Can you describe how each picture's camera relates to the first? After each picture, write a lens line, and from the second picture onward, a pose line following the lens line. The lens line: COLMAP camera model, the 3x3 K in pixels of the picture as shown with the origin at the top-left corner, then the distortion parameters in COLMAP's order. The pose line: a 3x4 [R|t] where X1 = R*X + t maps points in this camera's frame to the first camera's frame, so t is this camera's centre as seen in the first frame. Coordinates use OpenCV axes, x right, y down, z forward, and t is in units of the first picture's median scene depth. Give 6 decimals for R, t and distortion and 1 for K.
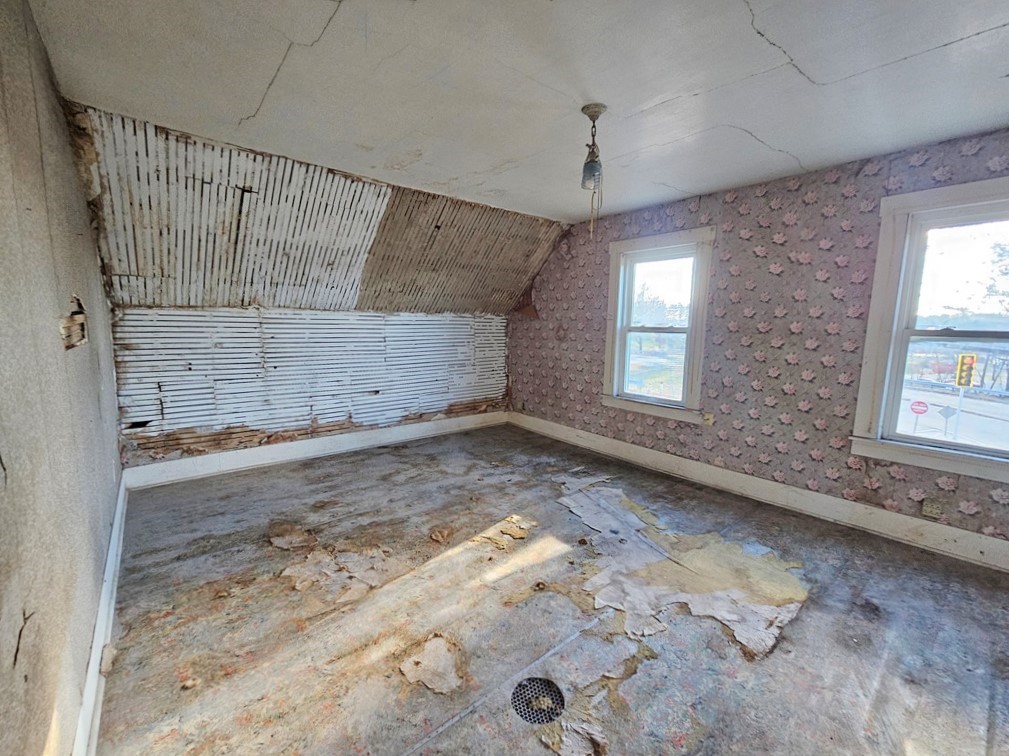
lens RADIAL K [[416.3, 0, 502.5], [0, 416.3, 379.6], [0, 0, 1]] dist [-0.001882, -0.000131]
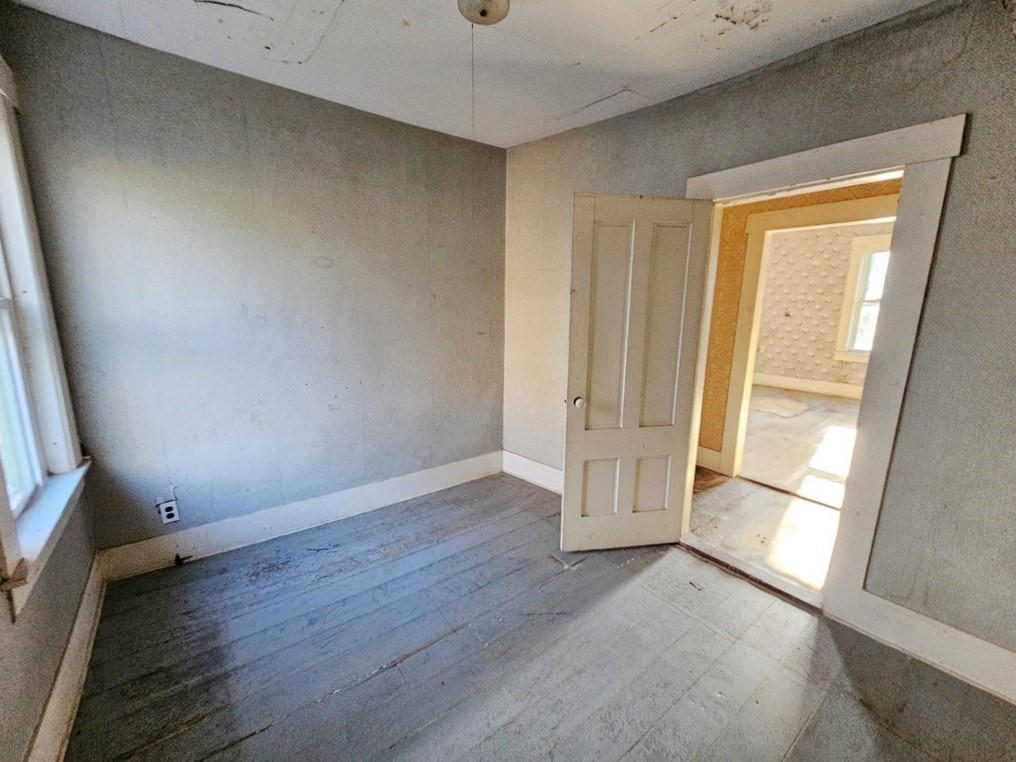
lens RADIAL K [[419.2, 0, 508.7], [0, 419.2, 379.1], [0, 0, 1]] dist [-0.001882, -0.000131]
pose [[0.999229, -0.004547, -0.038988, -0.699369], [0.006929, 0.998104, 0.061165, 0.132507], [0.038636, -0.061388, 0.997366, -1.140960]]
